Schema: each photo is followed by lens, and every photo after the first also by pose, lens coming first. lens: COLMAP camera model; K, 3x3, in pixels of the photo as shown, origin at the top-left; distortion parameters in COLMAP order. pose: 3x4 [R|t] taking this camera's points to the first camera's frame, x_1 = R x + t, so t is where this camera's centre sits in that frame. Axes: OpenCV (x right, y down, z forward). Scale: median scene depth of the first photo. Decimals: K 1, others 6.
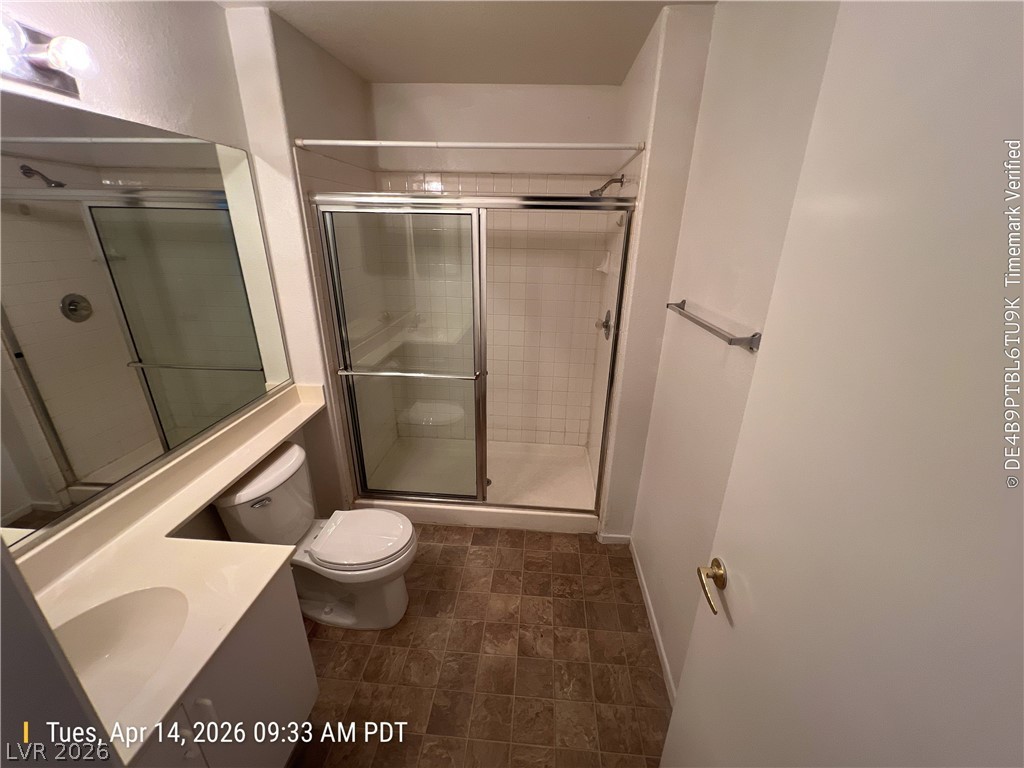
lens RADIAL K [[412.3, 0, 512.3], [0, 412.3, 387.2], [0, 0, 1]] dist [-0.000451, 0.000239]
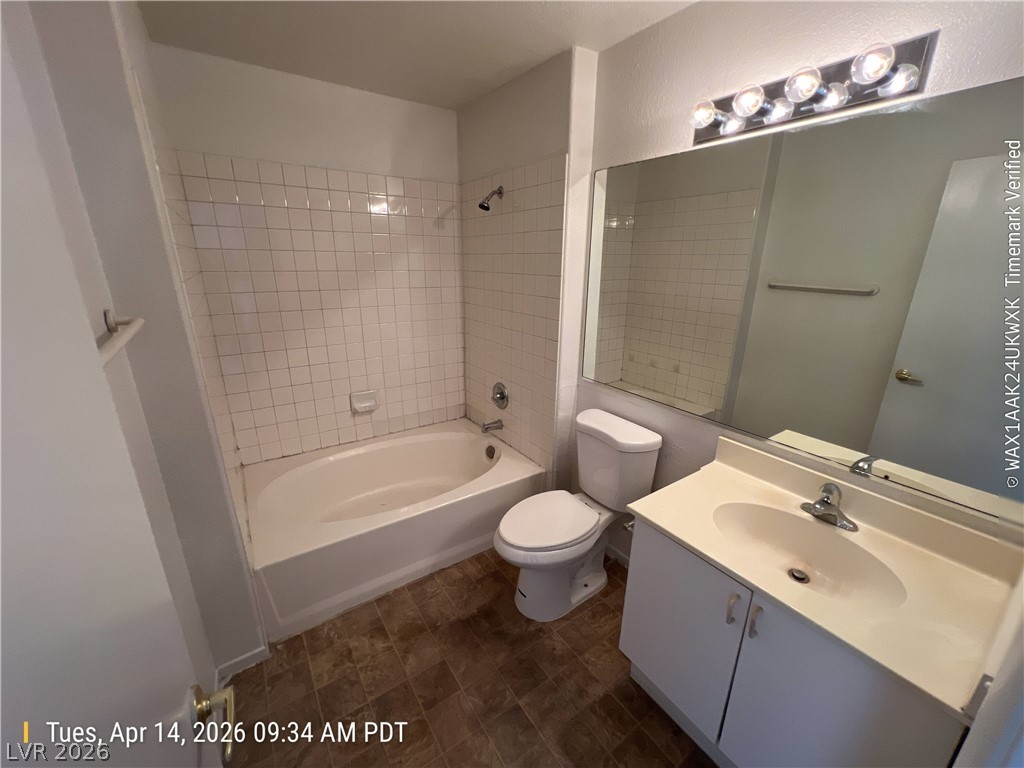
lens RADIAL K [[411.0, 0, 512.8], [0, 411.0, 386.2], [0, 0, 1]] dist [-0.000075, 0.000205]
pose [[-0.779182, 0.199821, -0.594094, 0.219676], [-0.224560, 0.795913, 0.562224, -0.428762], [0.585191, 0.571484, -0.575289, 1.236158]]
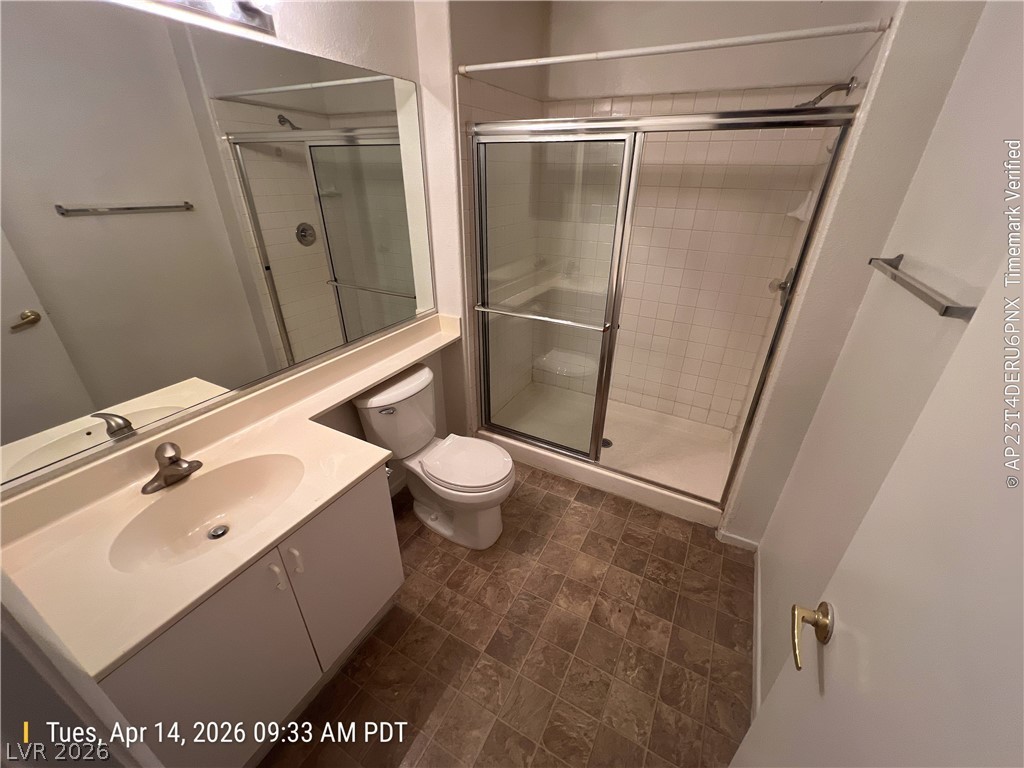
lens RADIAL K [[411.0, 0, 512.8], [0, 411.0, 386.2], [0, 0, 1]] dist [-0.000075, 0.000205]
pose [[0.912283, 0.182840, -0.366481, 0.088196], [-0.144369, 0.980945, 0.130020, 0.011504], [0.383271, -0.065707, 0.921296, 0.066744]]
